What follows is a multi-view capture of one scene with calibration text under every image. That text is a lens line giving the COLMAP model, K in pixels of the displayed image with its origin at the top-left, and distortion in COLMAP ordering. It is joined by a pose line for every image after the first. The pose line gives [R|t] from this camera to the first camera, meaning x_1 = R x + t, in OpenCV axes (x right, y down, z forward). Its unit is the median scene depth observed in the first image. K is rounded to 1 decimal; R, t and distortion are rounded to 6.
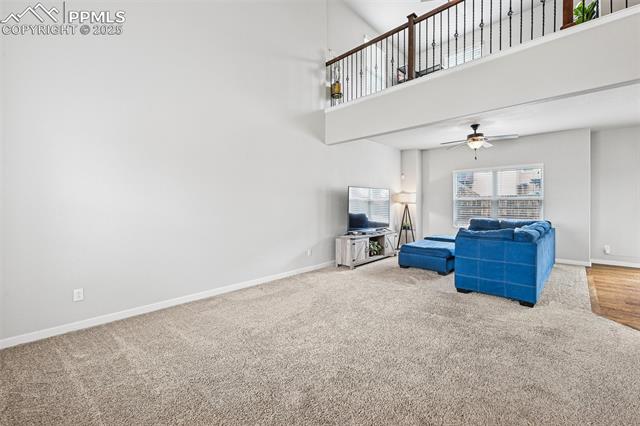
lens RADIAL K [[266.5, 0, 321.0], [0, 266.5, 207.4], [0, 0, 1]] dist [-0.000338, 0.000158]
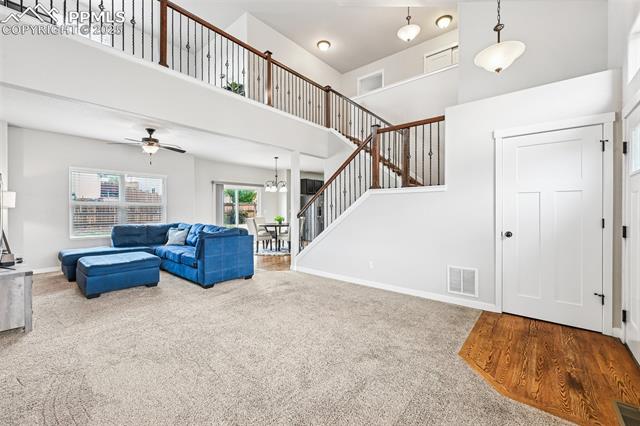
lens RADIAL K [[266.5, 0, 320.3], [0, 266.5, 210.3], [0, 0, 1]] dist [-0.000338, 0.000158]
pose [[-0.055492, -0.003289, 0.998454, -0.453836], [0.013465, 0.999901, 0.004042, -0.003781], [-0.998368, 0.013668, -0.055443, 0.435616]]
